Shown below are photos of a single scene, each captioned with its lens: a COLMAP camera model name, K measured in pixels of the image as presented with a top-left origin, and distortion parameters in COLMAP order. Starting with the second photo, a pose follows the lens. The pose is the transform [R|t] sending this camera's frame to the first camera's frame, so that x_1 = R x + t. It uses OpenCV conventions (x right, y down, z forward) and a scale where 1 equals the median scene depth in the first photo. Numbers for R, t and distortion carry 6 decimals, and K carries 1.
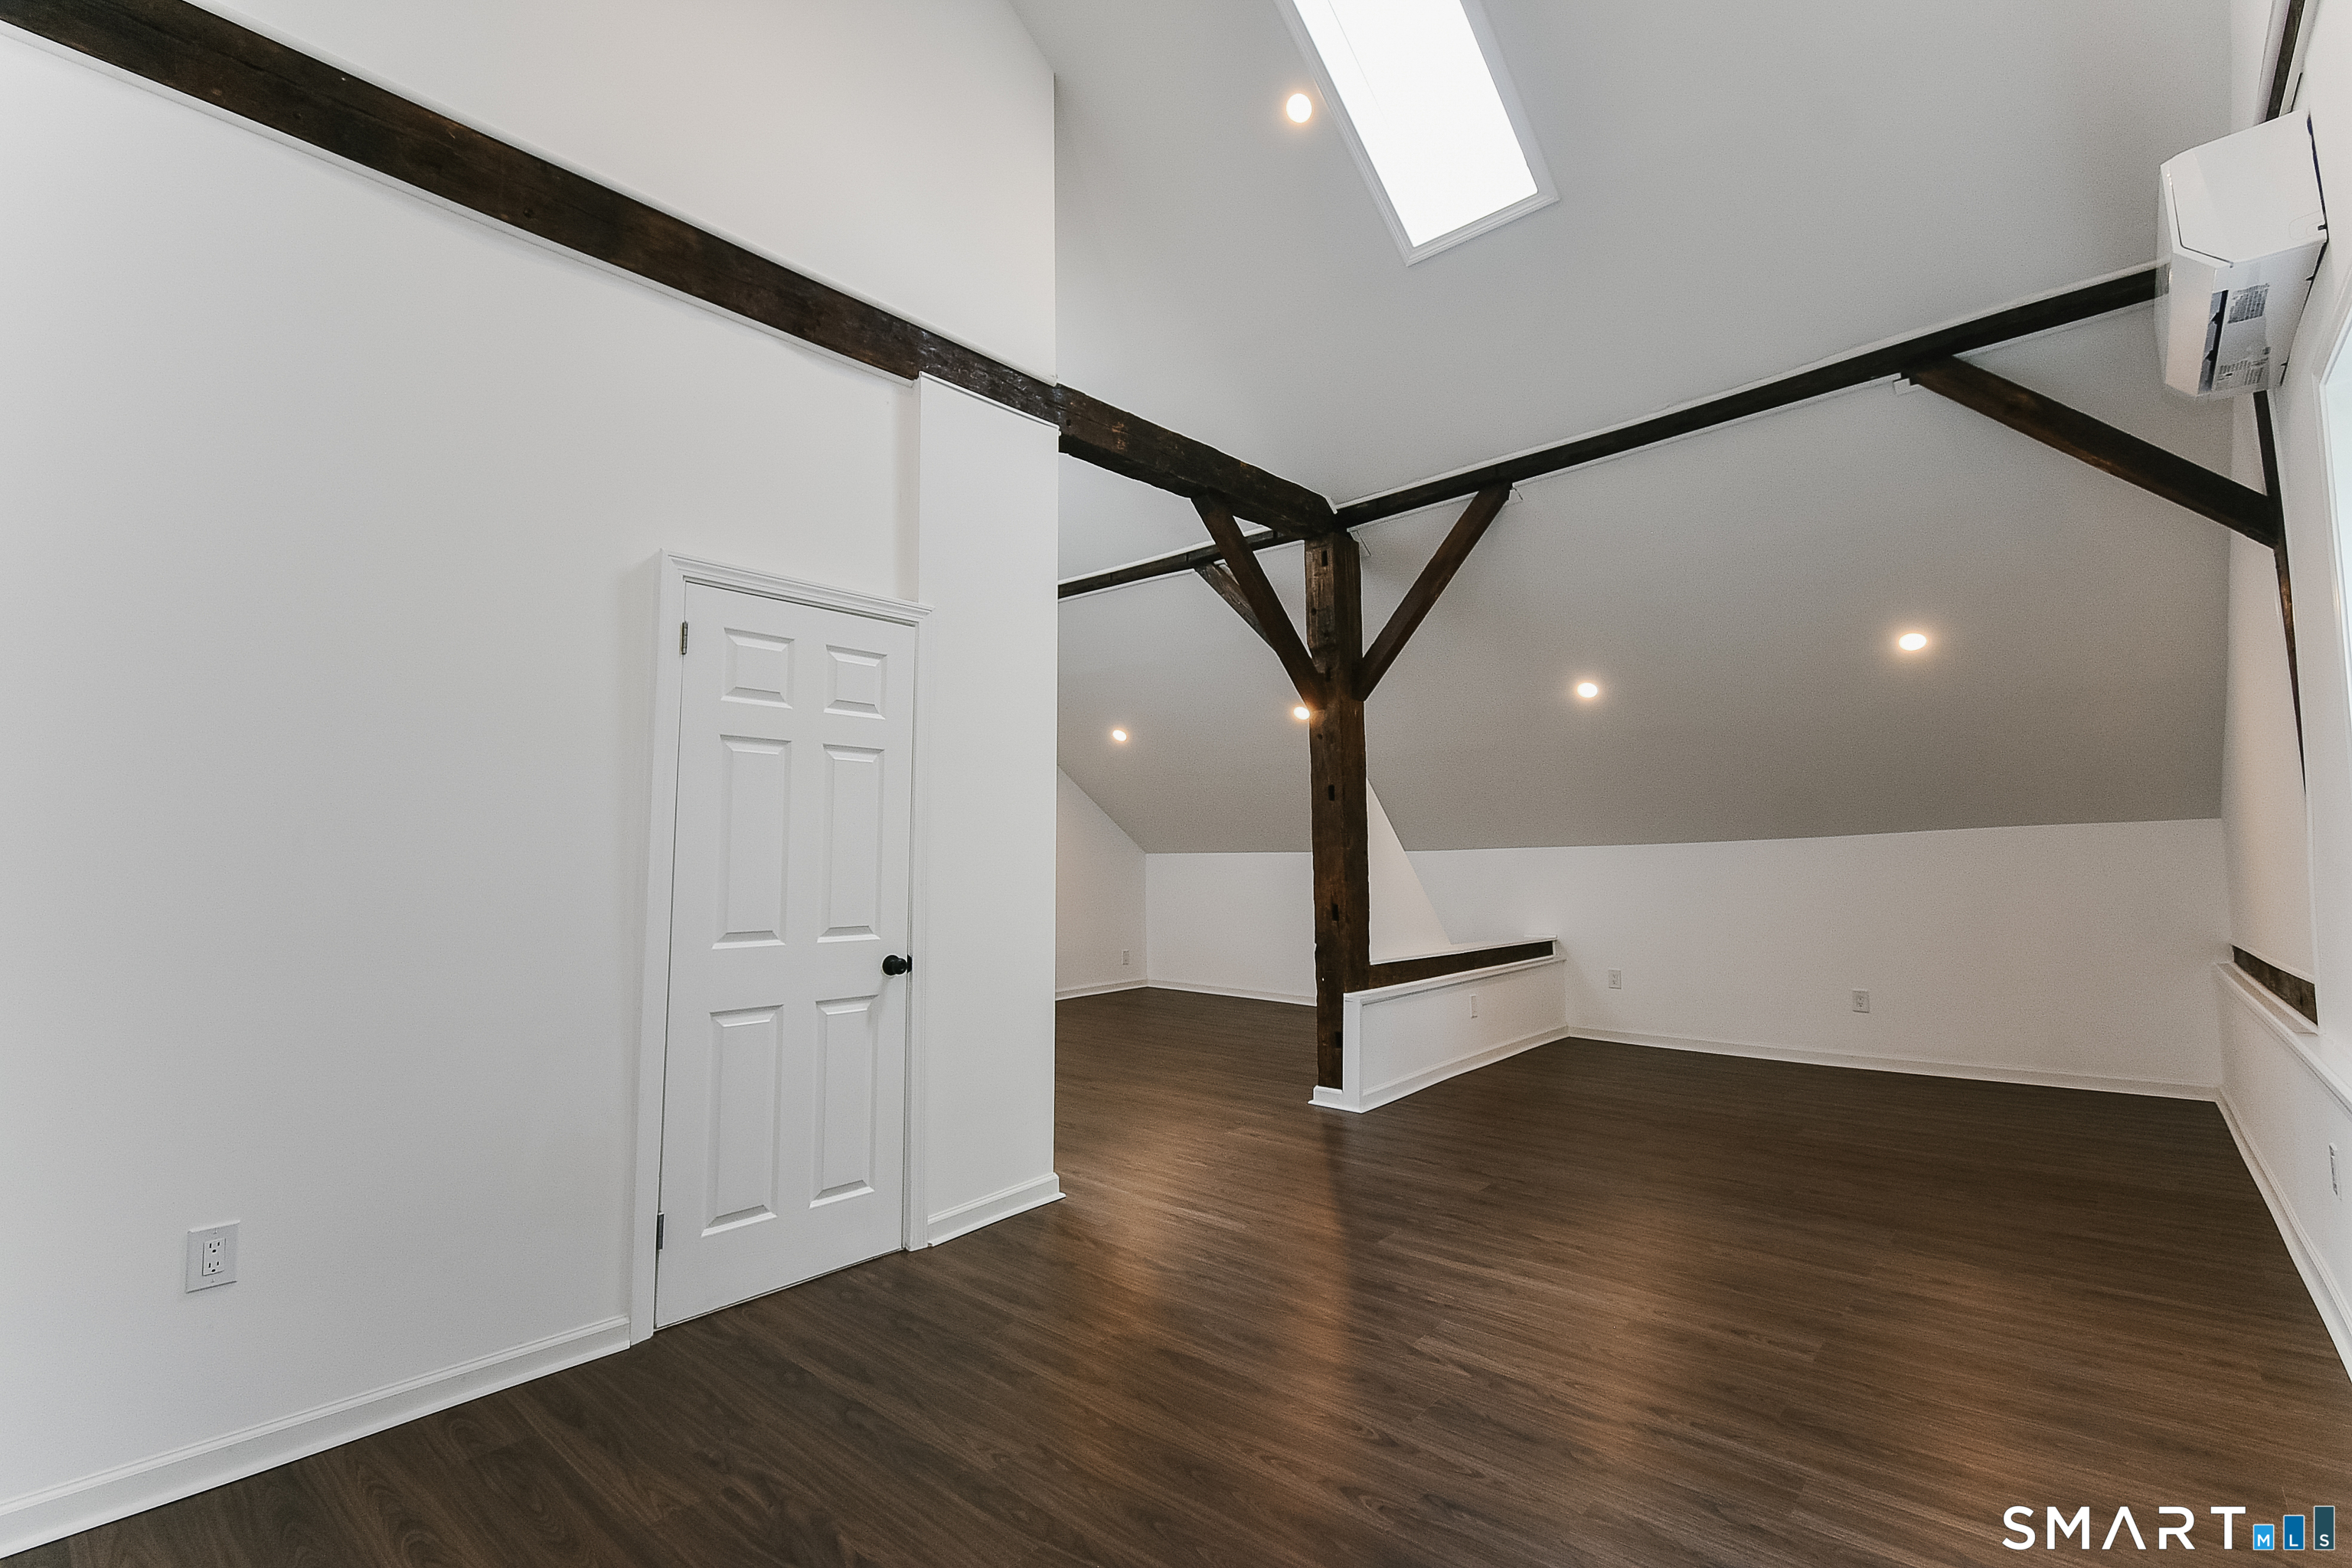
lens RADIAL K [[1059.8, 0, 1170.3], [0, 1059.8, 774.2], [0, 0, 1]] dist [0.007748, -0.004637]
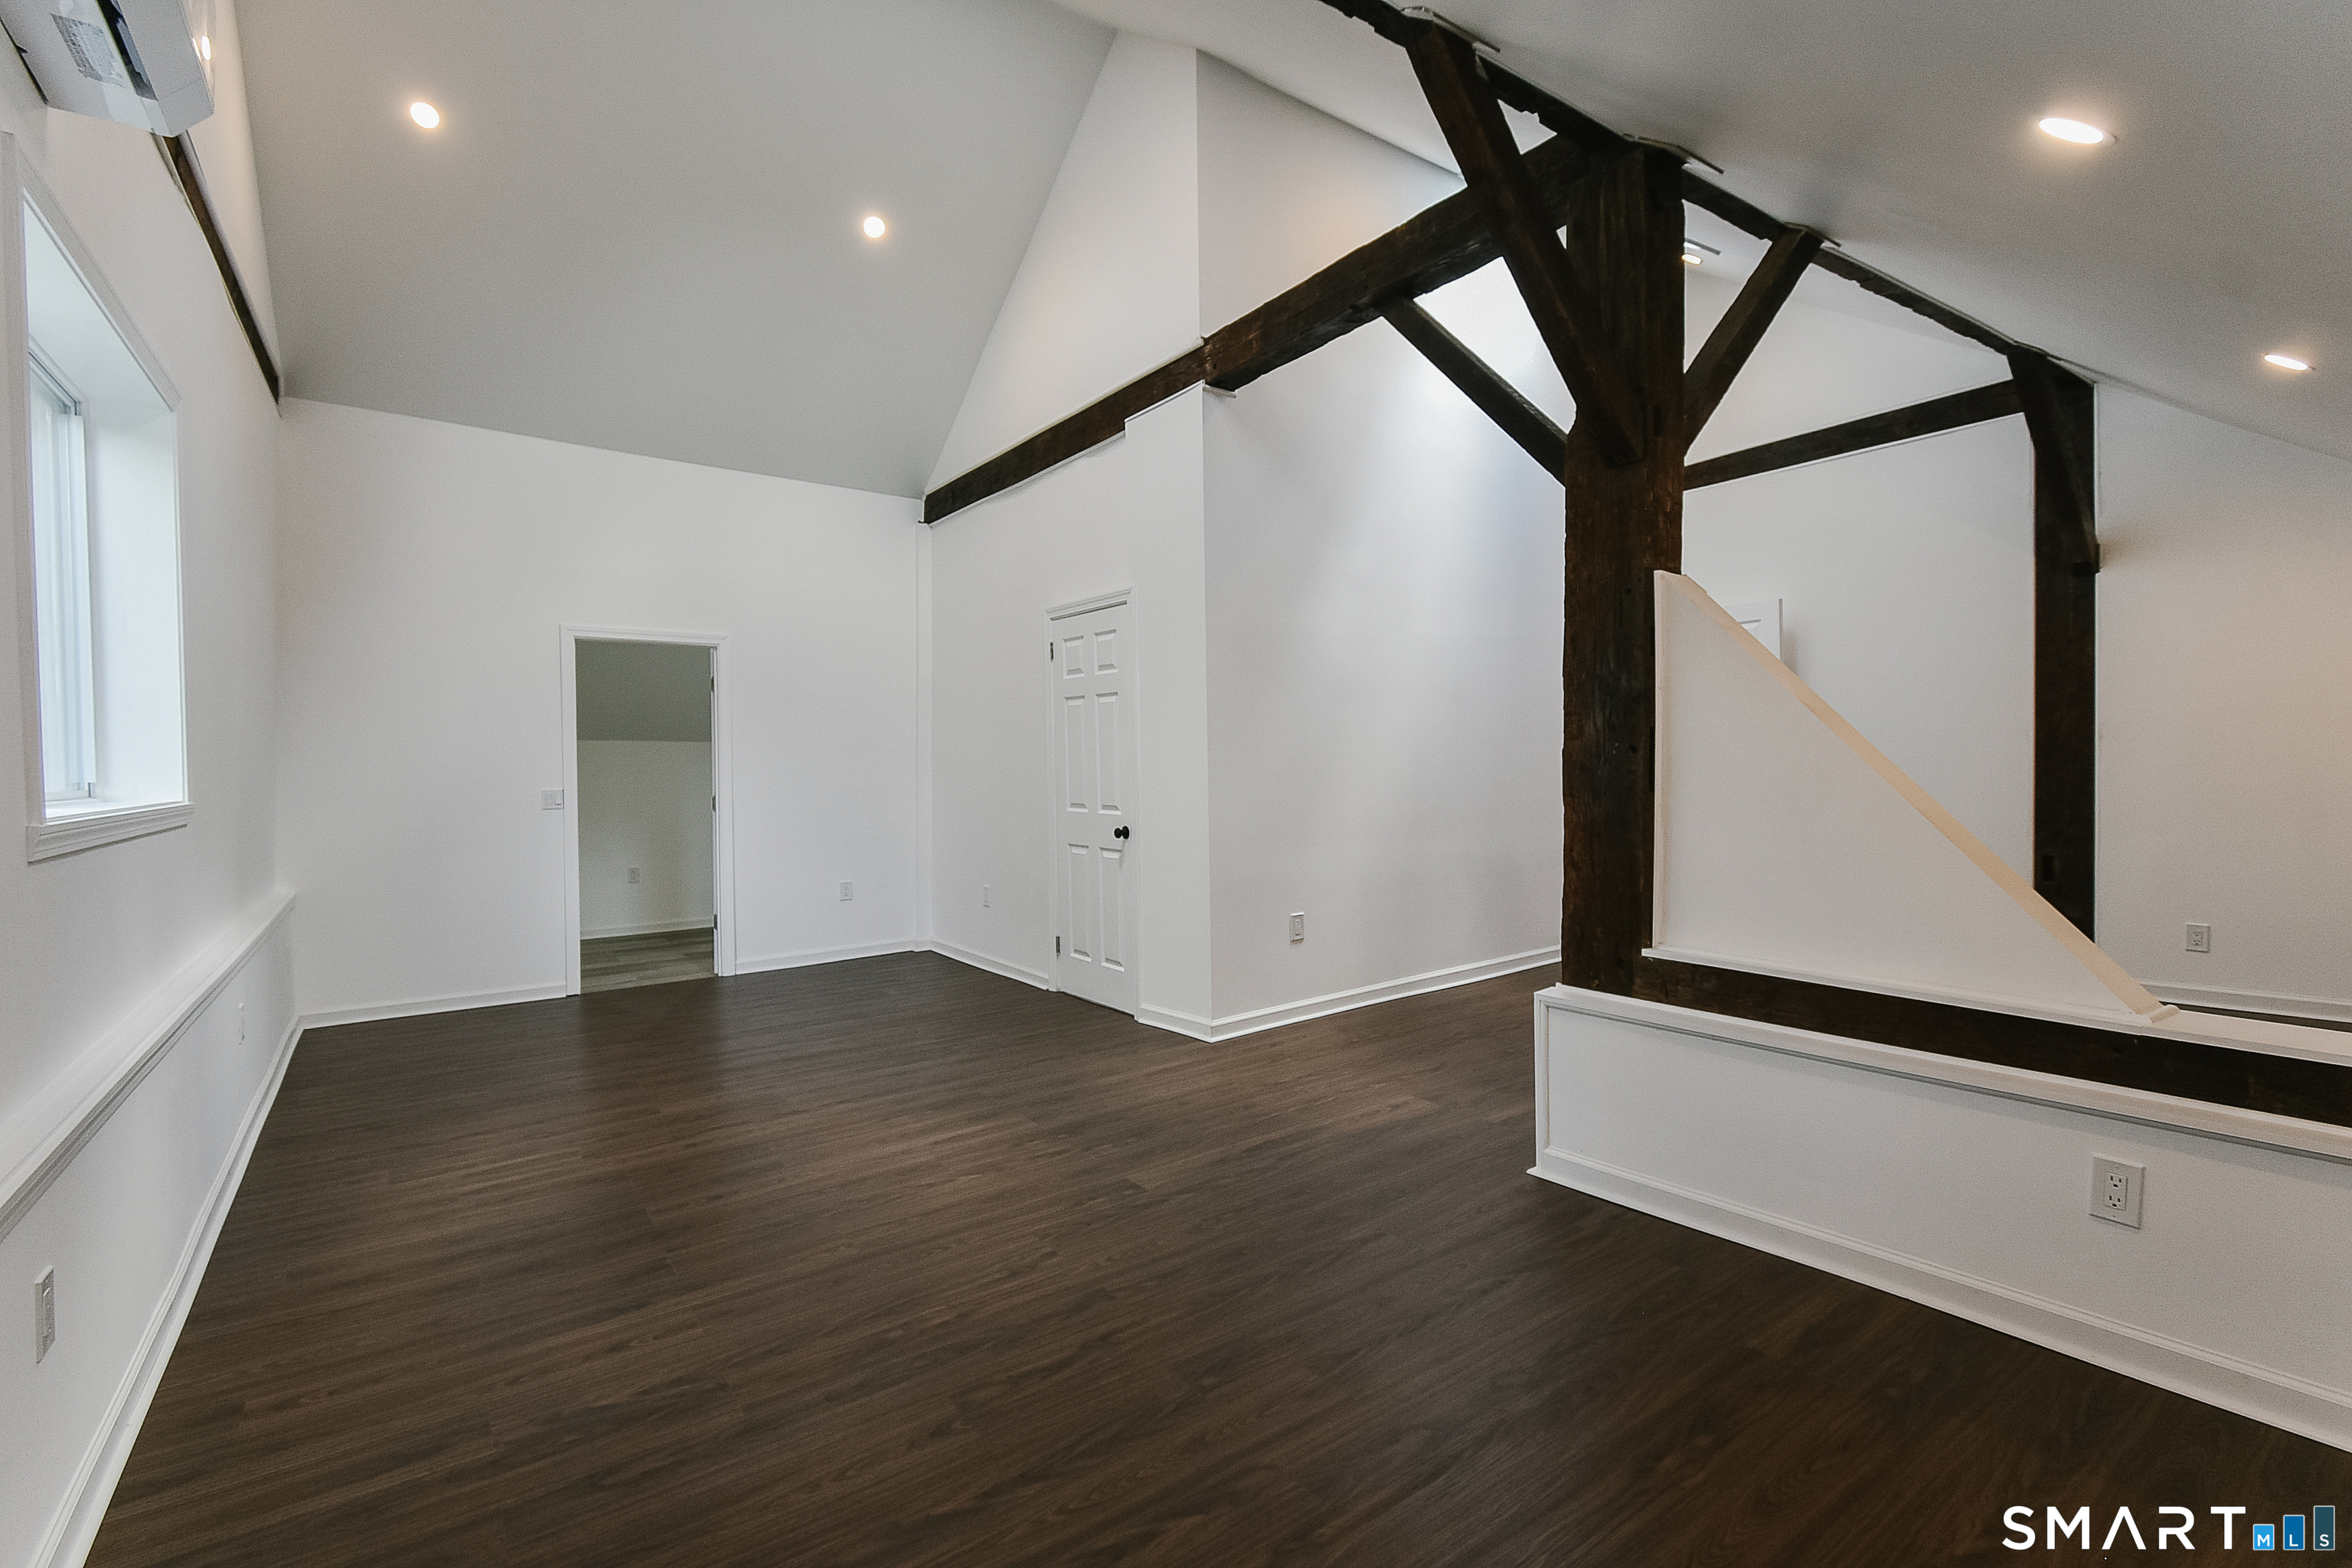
lens RADIAL K [[1059.8, 0, 1166.9], [0, 1059.8, 783.2], [0, 0, 1]] dist [0.007748, -0.004637]
pose [[-0.229634, 0.031448, -0.972769, 1.218805], [0.094696, 0.995458, 0.009827, 0.100335], [0.968659, -0.089860, -0.231569, 1.428159]]
